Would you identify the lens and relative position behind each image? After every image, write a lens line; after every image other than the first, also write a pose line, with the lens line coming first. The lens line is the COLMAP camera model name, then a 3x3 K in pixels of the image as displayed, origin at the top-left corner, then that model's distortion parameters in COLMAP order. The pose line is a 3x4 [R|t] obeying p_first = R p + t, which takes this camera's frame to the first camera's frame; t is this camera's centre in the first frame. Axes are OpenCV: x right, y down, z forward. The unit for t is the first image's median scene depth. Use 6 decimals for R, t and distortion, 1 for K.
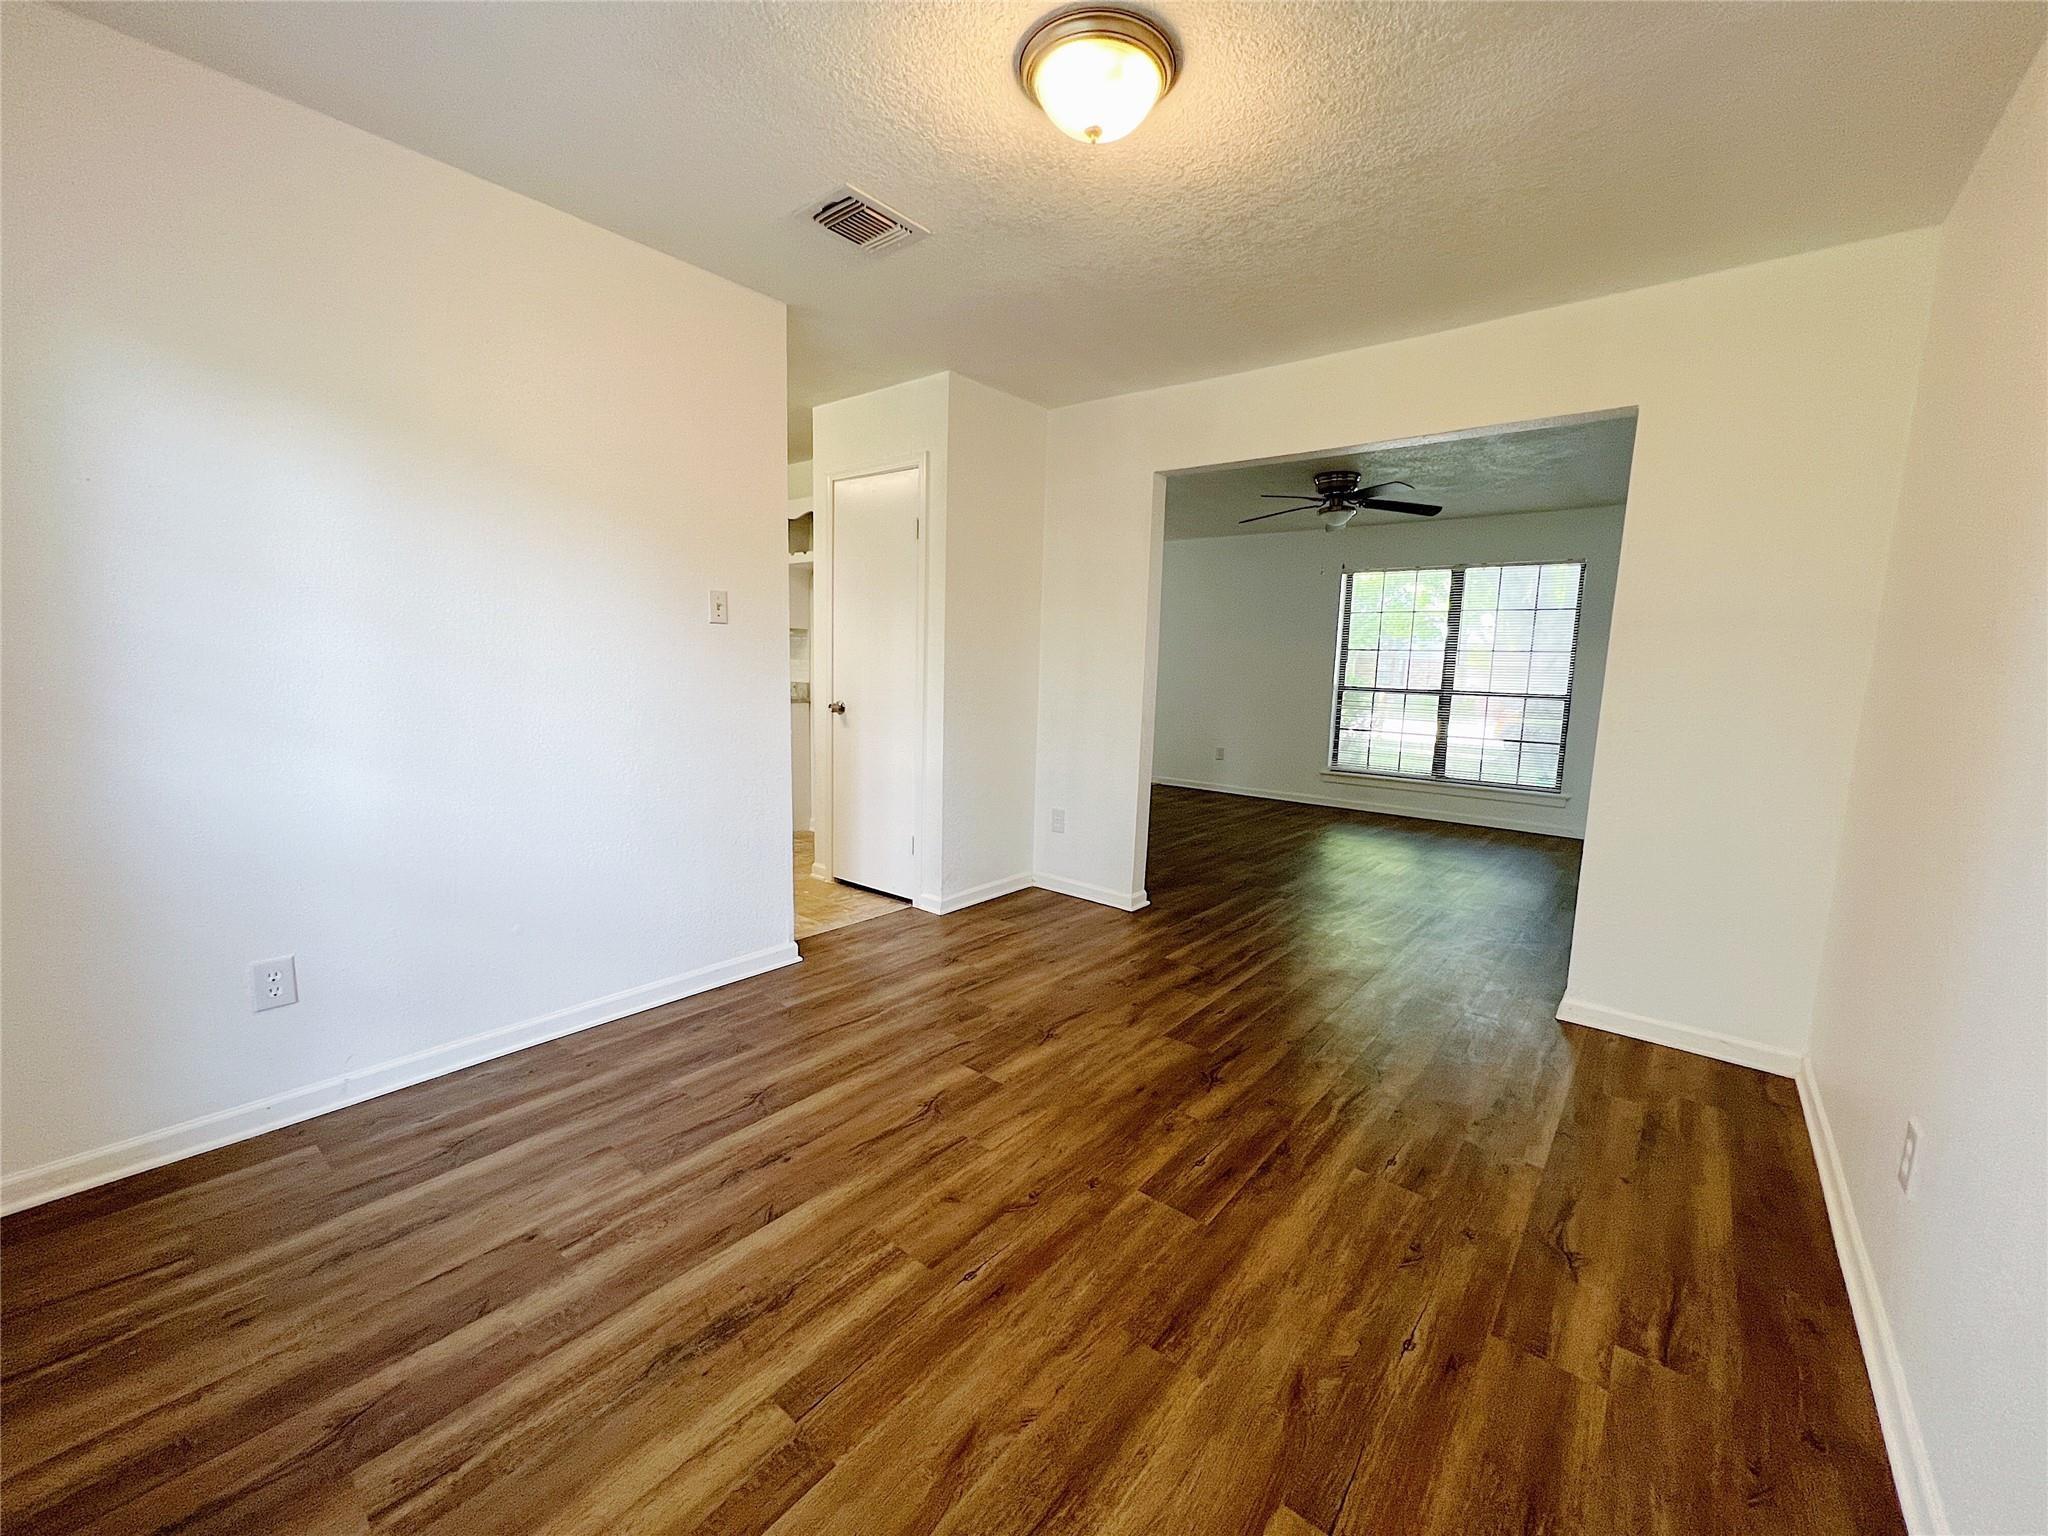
lens RADIAL K [[823.7, 0, 1024.0], [0, 823.7, 768.0], [0, 0, 1]] dist [0.000144, 0.000025]
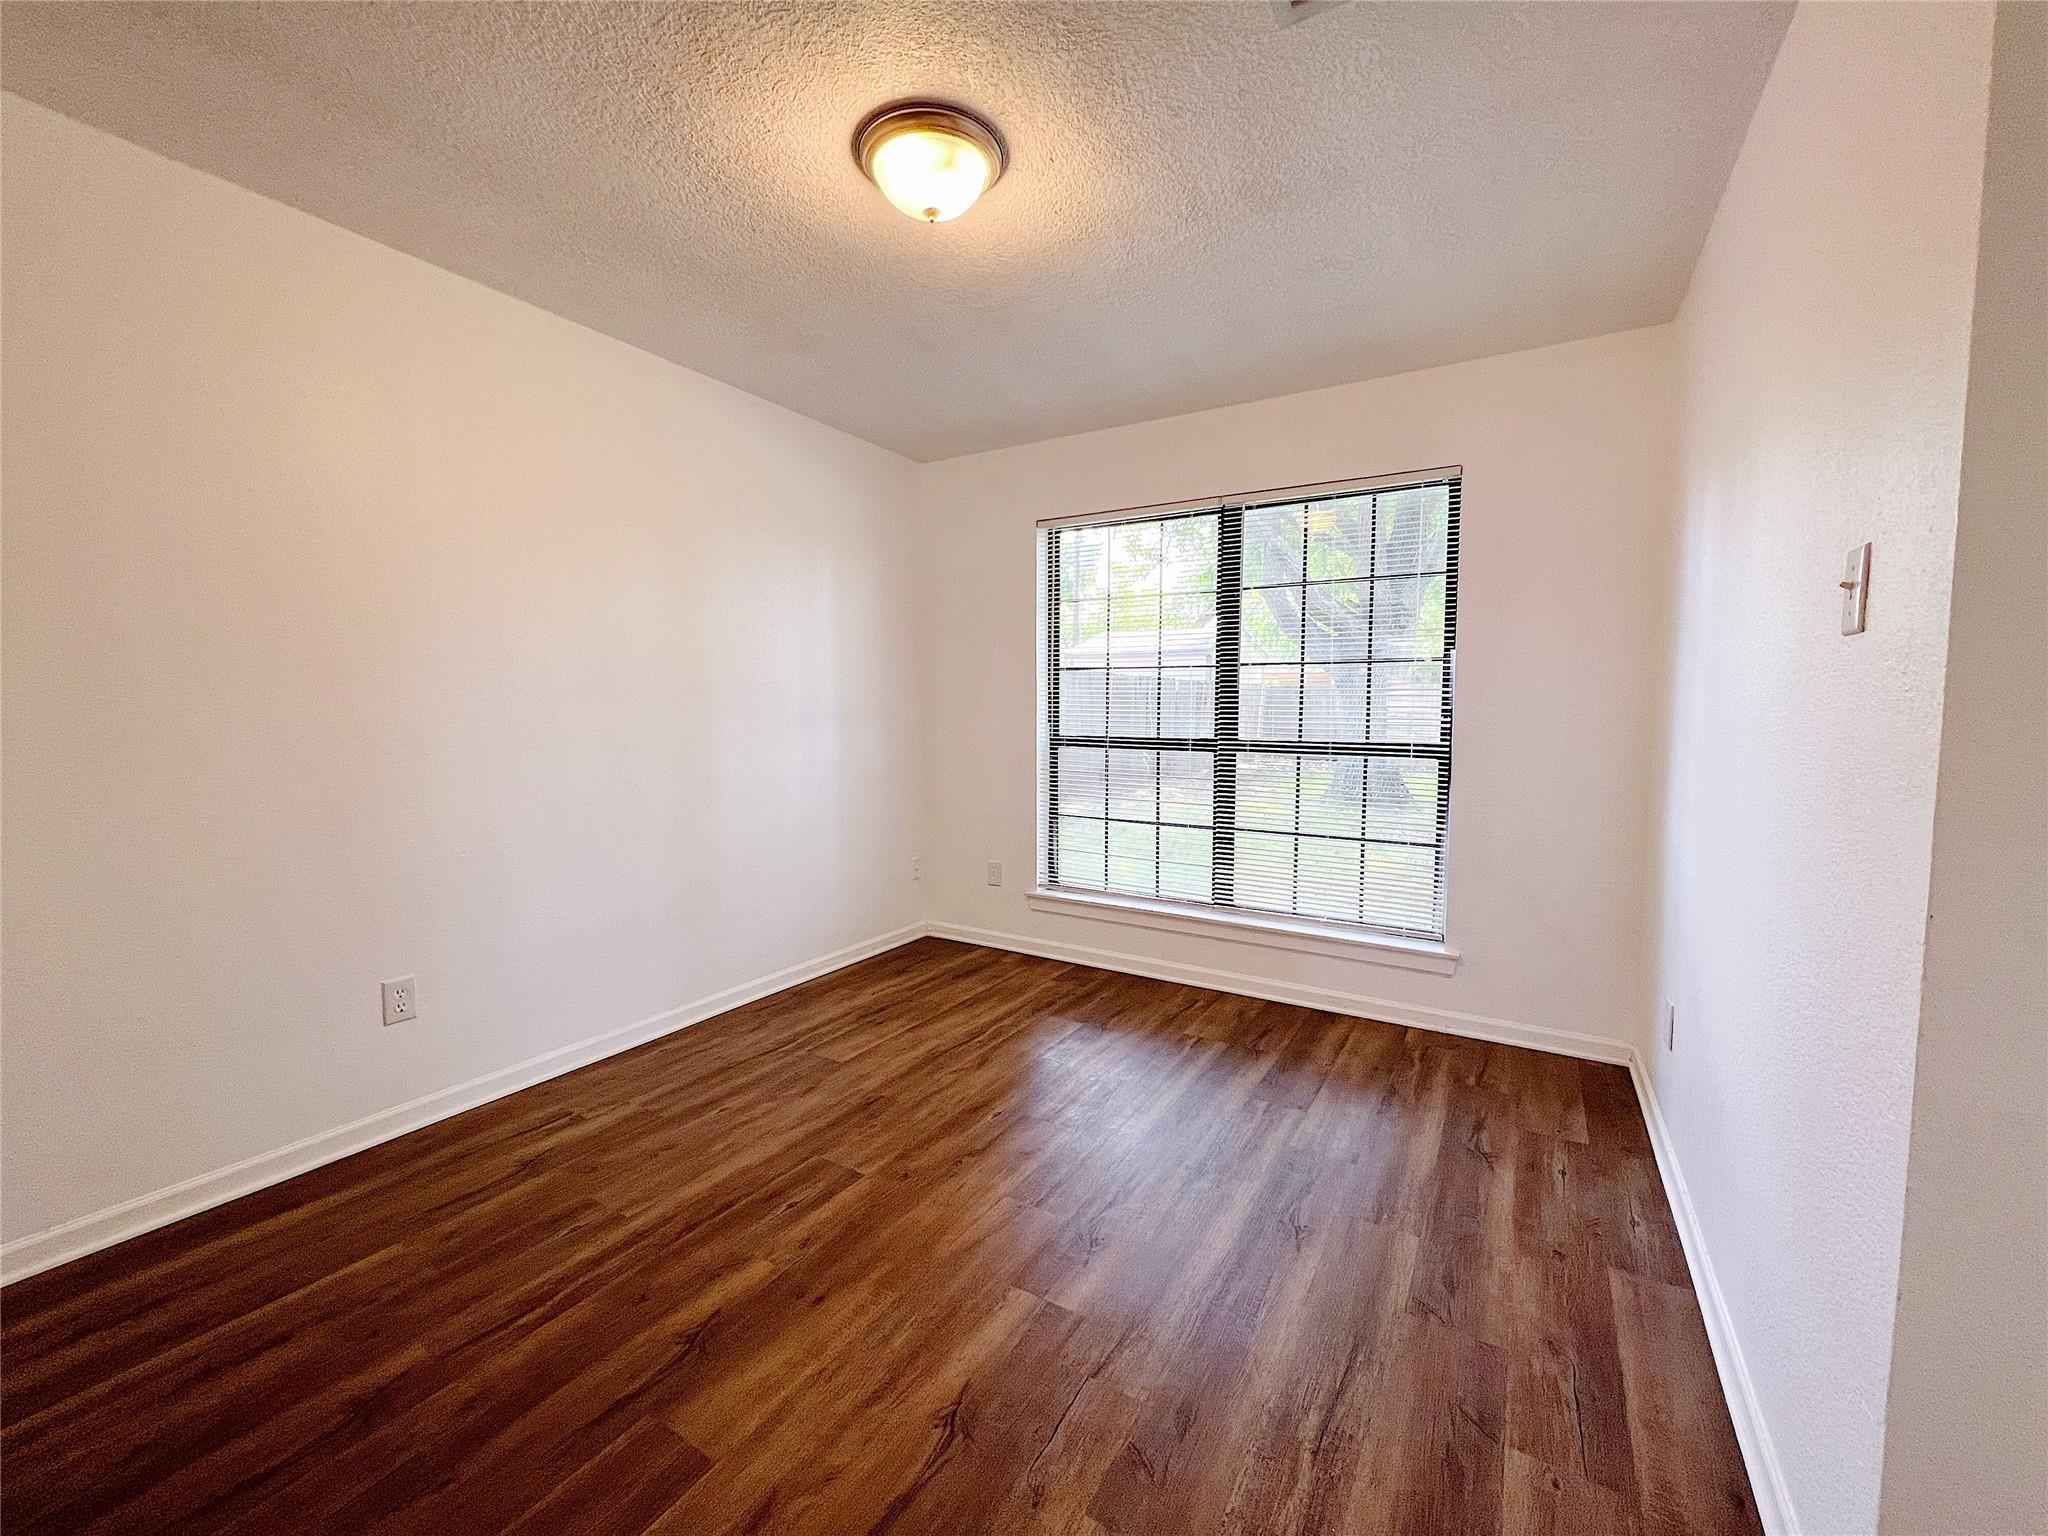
lens RADIAL K [[823.7, 0, 1024.0], [0, 823.7, 768.0], [0, 0, 1]] dist [0.000144, 0.000025]
pose [[-0.989999, -0.020178, -0.139623, 0.094216], [-0.048150, 0.978615, 0.199986, -0.264538], [0.132601, 0.204709, -0.969800, 2.046543]]
